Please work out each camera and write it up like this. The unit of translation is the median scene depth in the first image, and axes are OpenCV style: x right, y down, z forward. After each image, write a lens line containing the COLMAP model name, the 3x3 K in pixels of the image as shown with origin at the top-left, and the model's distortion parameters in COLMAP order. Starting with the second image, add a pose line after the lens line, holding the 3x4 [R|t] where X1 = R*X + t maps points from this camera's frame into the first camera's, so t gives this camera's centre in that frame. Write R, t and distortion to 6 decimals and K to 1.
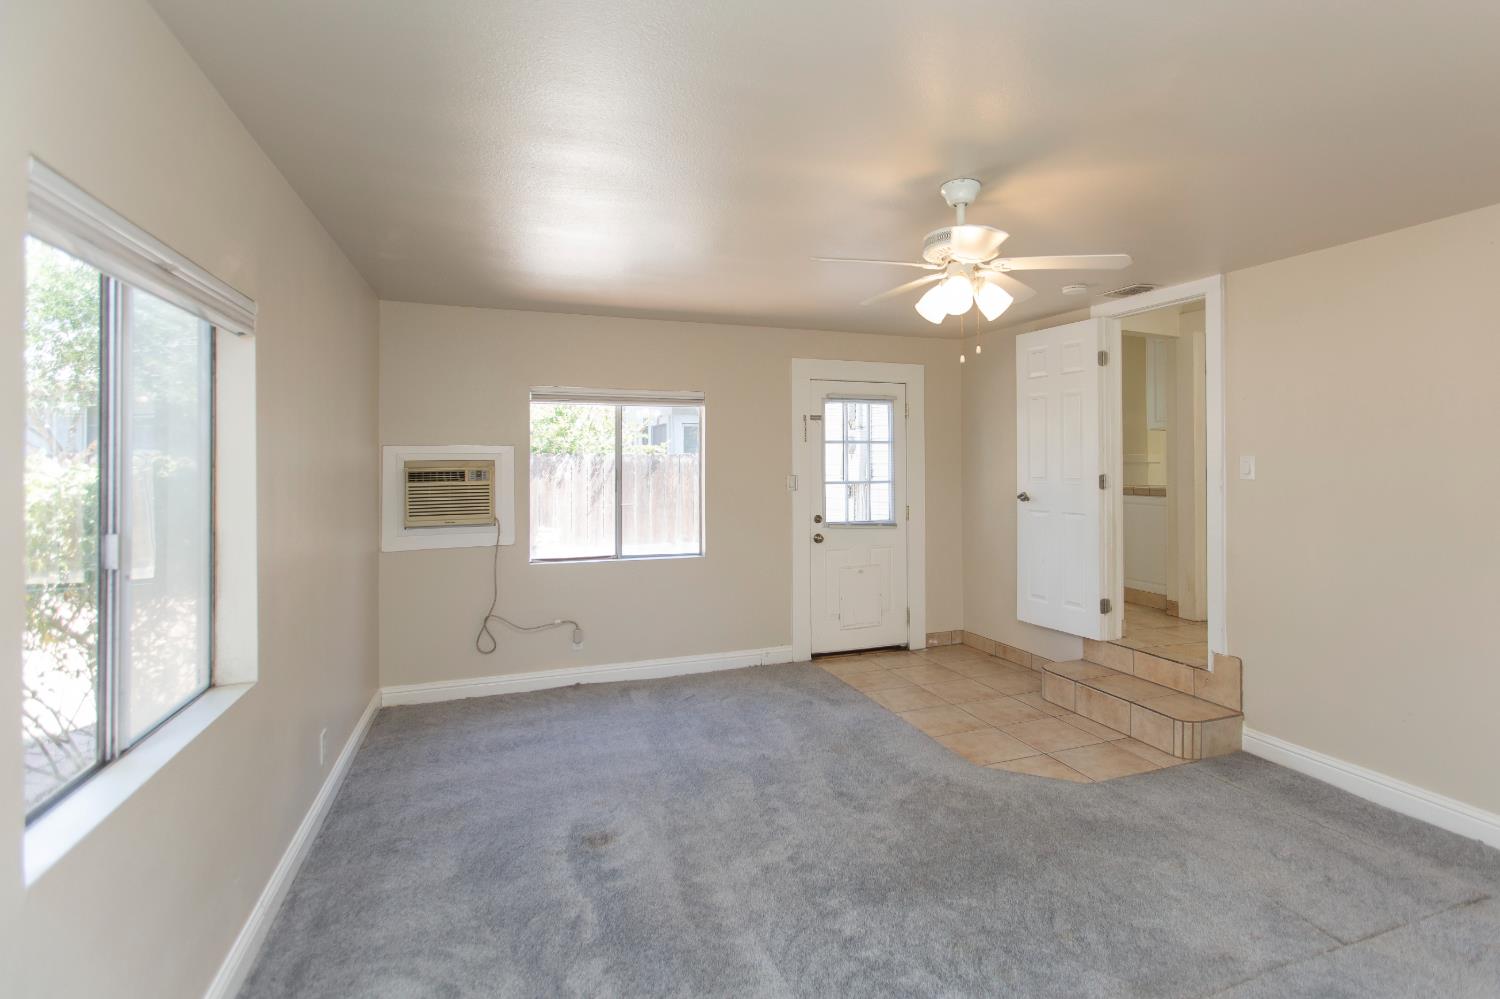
lens RADIAL K [[725.4, 0, 756.0], [0, 725.4, 464.9], [0, 0, 1]] dist [-0.000811, 0.000314]
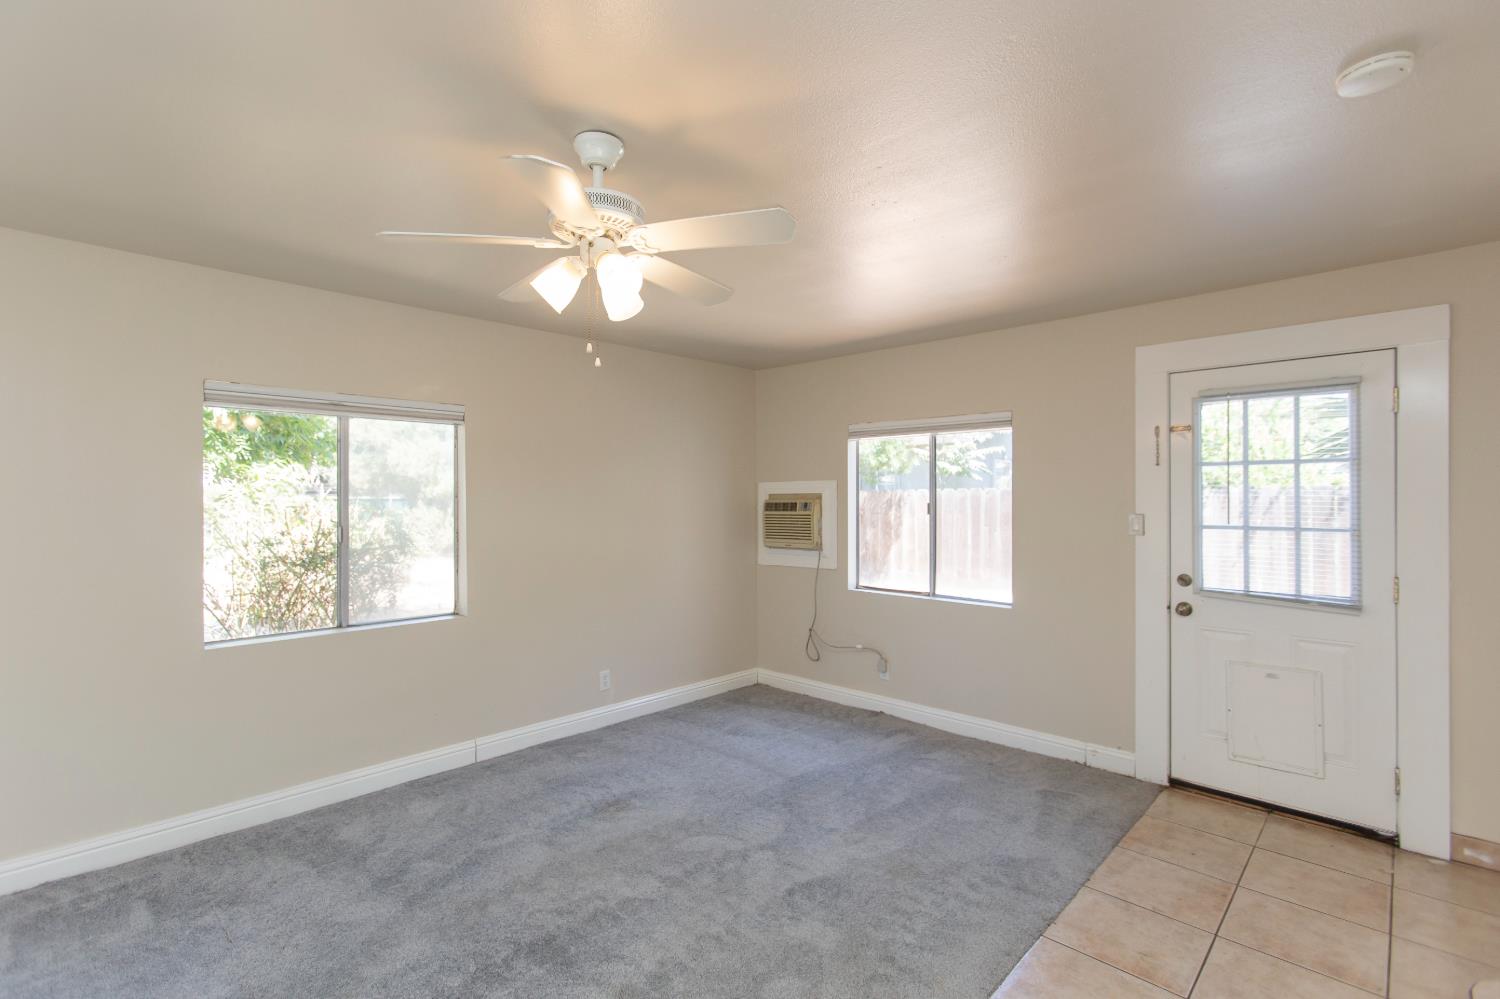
lens RADIAL K [[676.1, 0, 750.0], [0, 676.1, 499.5], [0, 0, 1]] dist [-0.023207, 0.016856]
pose [[0.441411, 0.008581, -0.897264, 0.500302], [0.001982, 0.999943, 0.010538, -0.007758], [0.897303, -0.006430, 0.441369, 0.398504]]
